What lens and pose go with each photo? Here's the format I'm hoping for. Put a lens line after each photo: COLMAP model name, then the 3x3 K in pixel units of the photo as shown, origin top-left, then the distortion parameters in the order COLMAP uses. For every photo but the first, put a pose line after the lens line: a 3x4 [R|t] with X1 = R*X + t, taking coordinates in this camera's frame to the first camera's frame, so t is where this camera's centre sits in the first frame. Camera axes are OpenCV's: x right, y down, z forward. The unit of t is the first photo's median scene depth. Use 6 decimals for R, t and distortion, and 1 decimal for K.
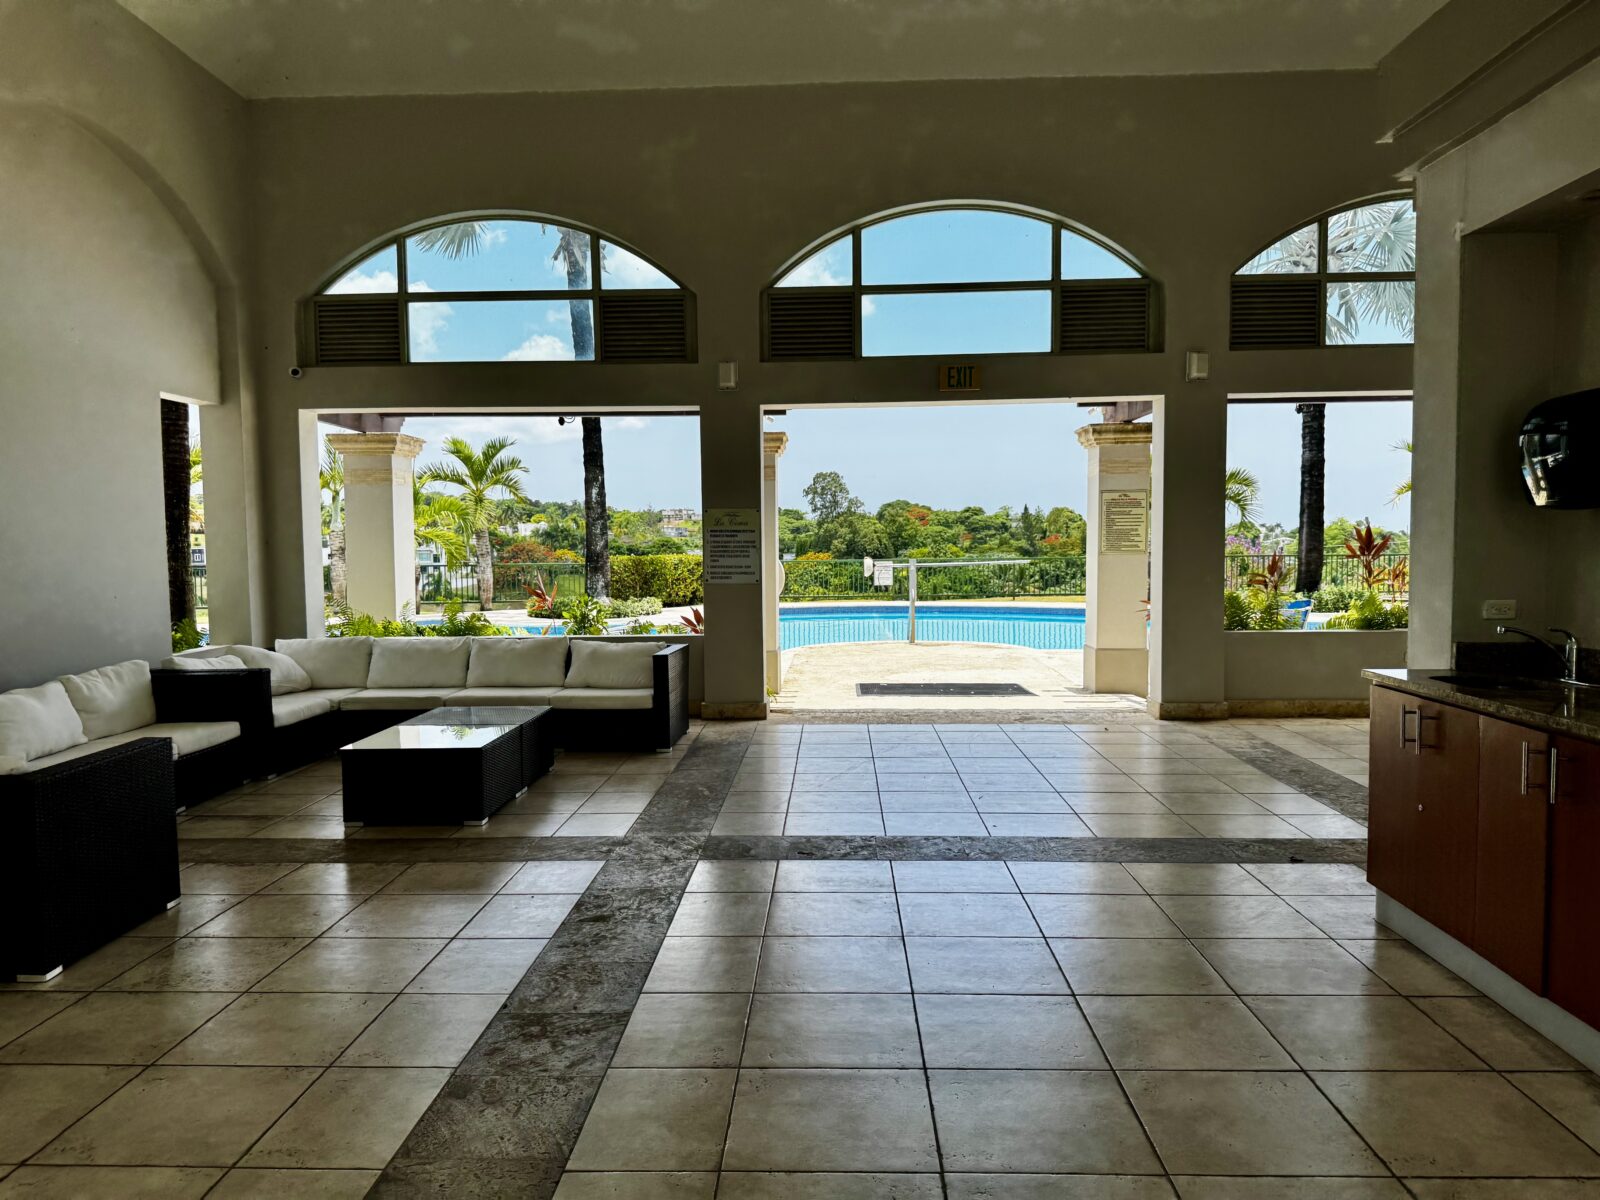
lens RADIAL K [[1119.7, 0, 800.3], [0, 1119.7, 603.0], [0, 0, 1]] dist [0.000099, 0.000001]
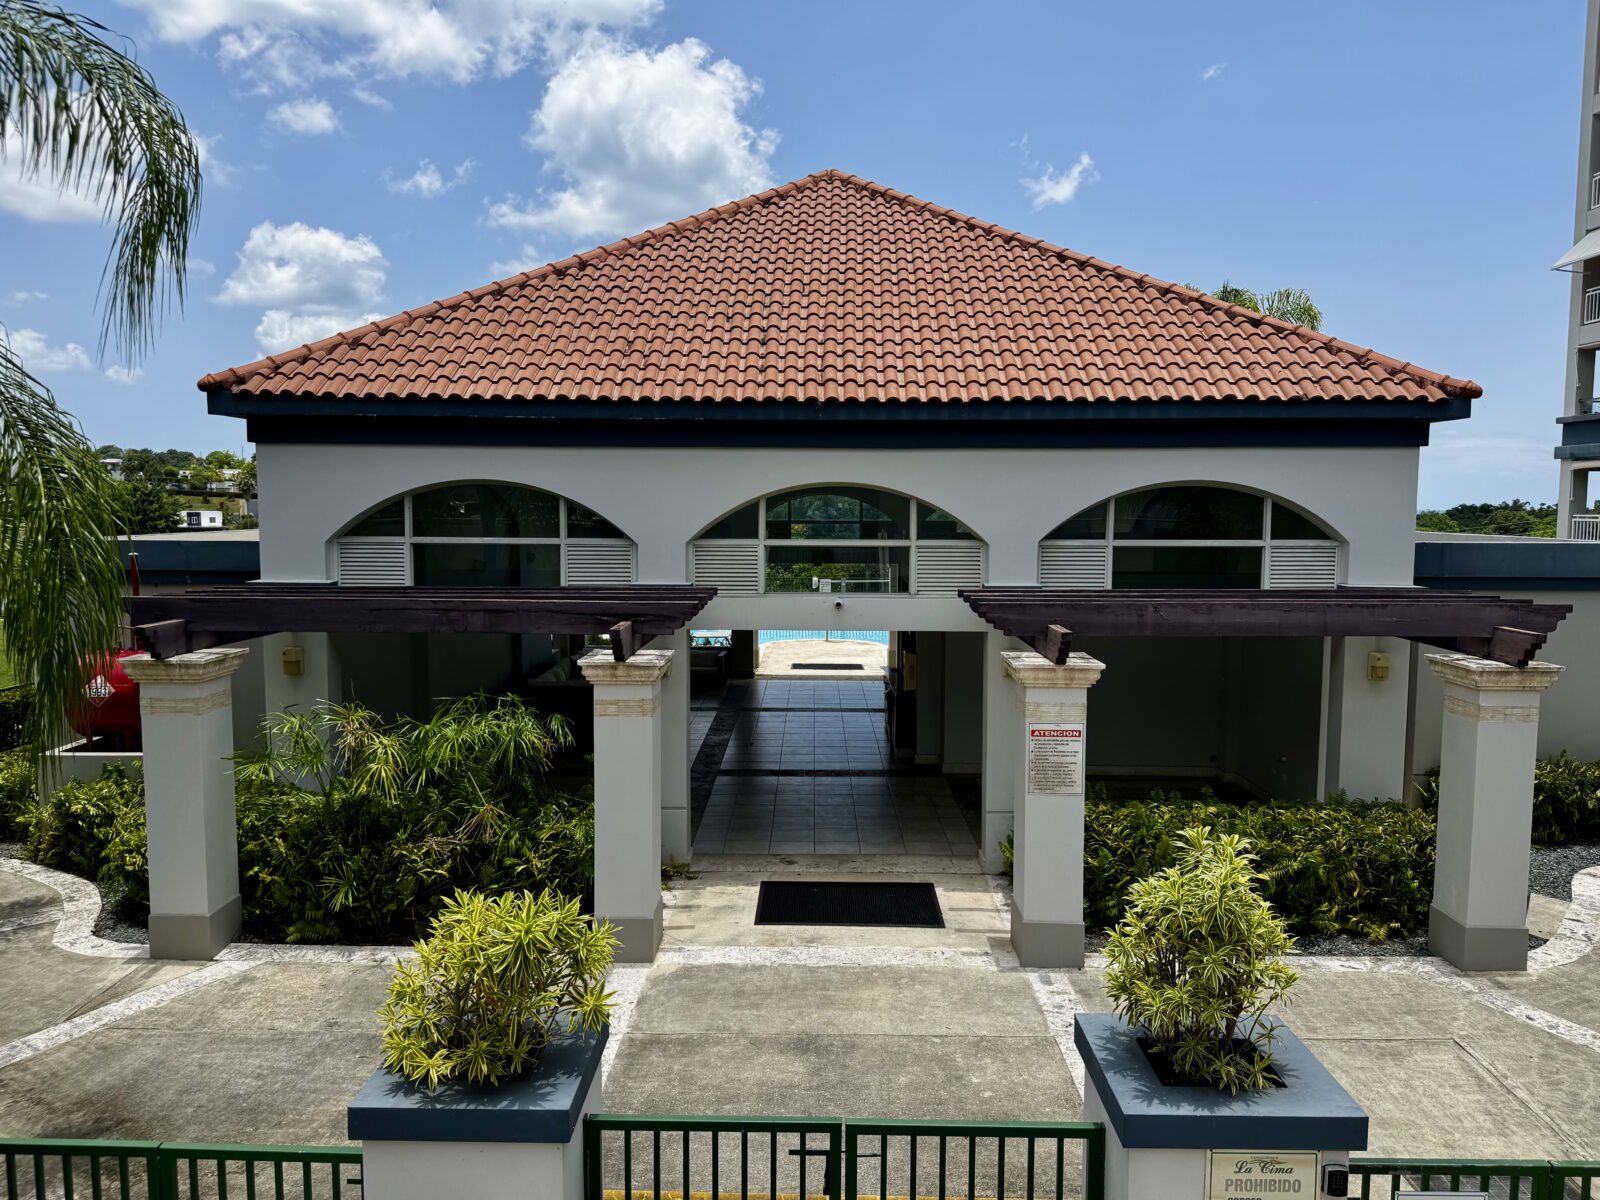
lens RADIAL K [[1119.7, 0, 799.0], [0, 1119.7, 597.9], [0, 0, 1]] dist [0.000099, 0.000001]
pose [[0.999661, 0.015136, 0.021181, 0.014285], [-0.015718, 0.999497, 0.027558, -0.132345], [-0.020753, -0.027881, 0.999396, -1.361537]]
